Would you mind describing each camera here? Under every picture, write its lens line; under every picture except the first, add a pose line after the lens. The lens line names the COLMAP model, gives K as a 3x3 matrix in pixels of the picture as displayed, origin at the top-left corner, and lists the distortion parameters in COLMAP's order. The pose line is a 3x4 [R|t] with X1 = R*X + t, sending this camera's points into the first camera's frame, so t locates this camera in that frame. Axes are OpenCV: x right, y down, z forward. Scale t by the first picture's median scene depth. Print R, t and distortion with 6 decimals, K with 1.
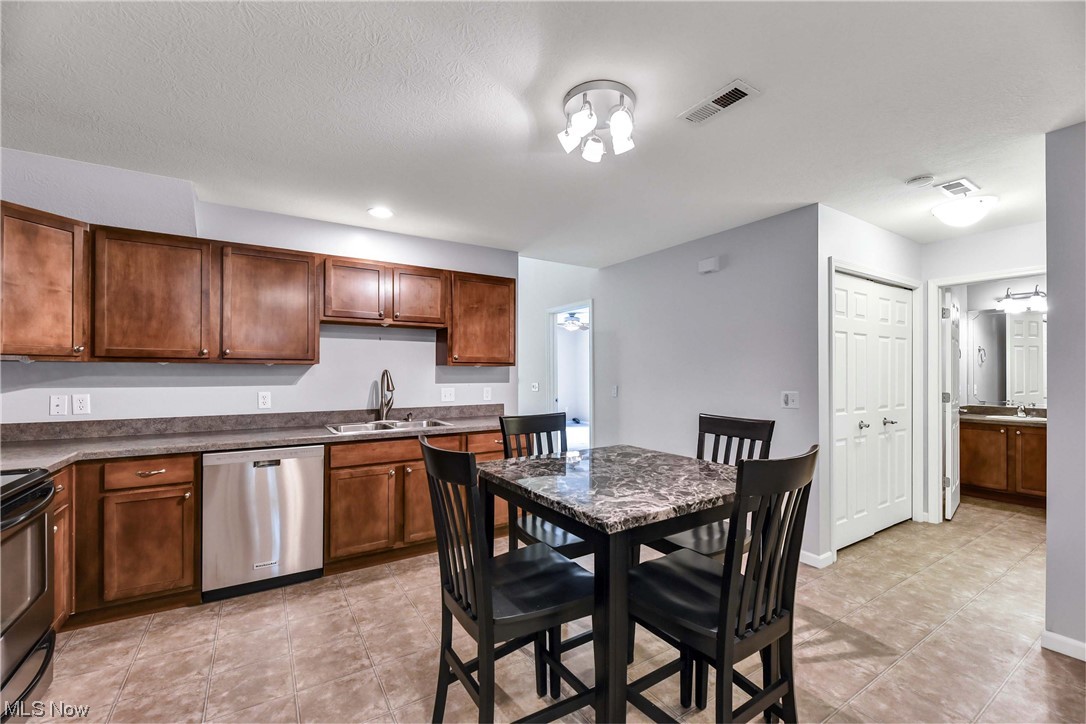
lens RADIAL K [[447.0, 0, 537.0], [0, 447.0, 368.3], [0, 0, 1]] dist [-0.010926, -0.000018]
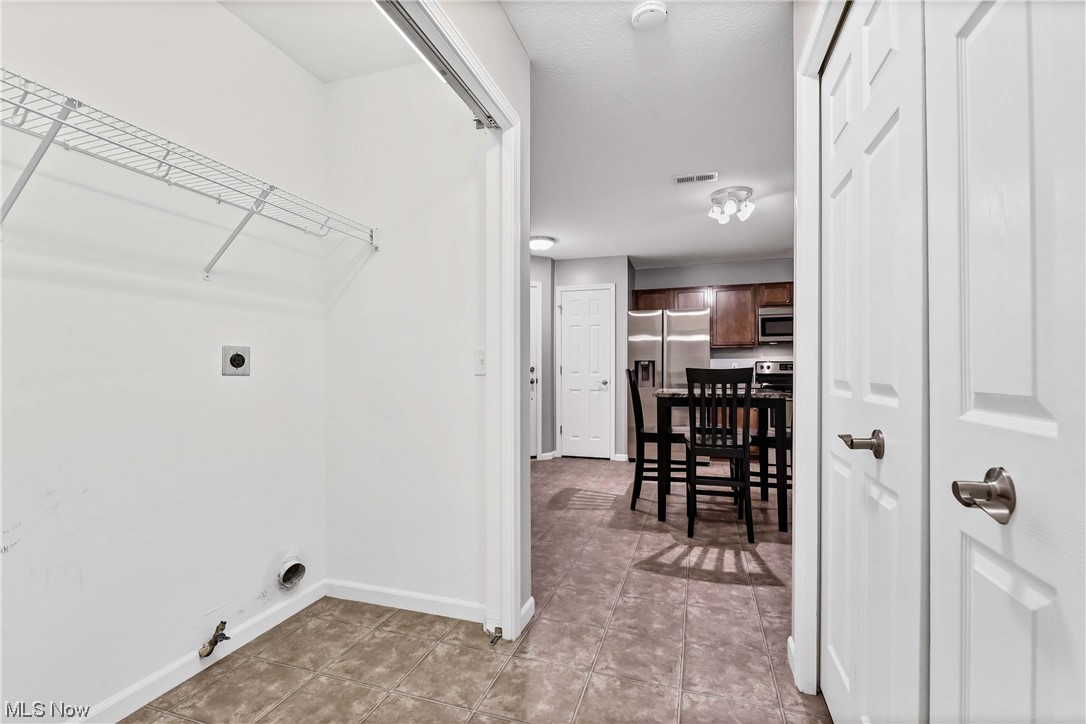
lens RADIAL K [[485.9, 0, 539.0], [0, 485.9, 363.4], [0, 0, 1]] dist [-0.002454, -0.000290]
pose [[-0.764502, -0.014162, -0.644466, 1.803133], [-0.000442, 0.999770, -0.021446, 0.136030], [0.644621, -0.016111, -0.764333, 1.791525]]
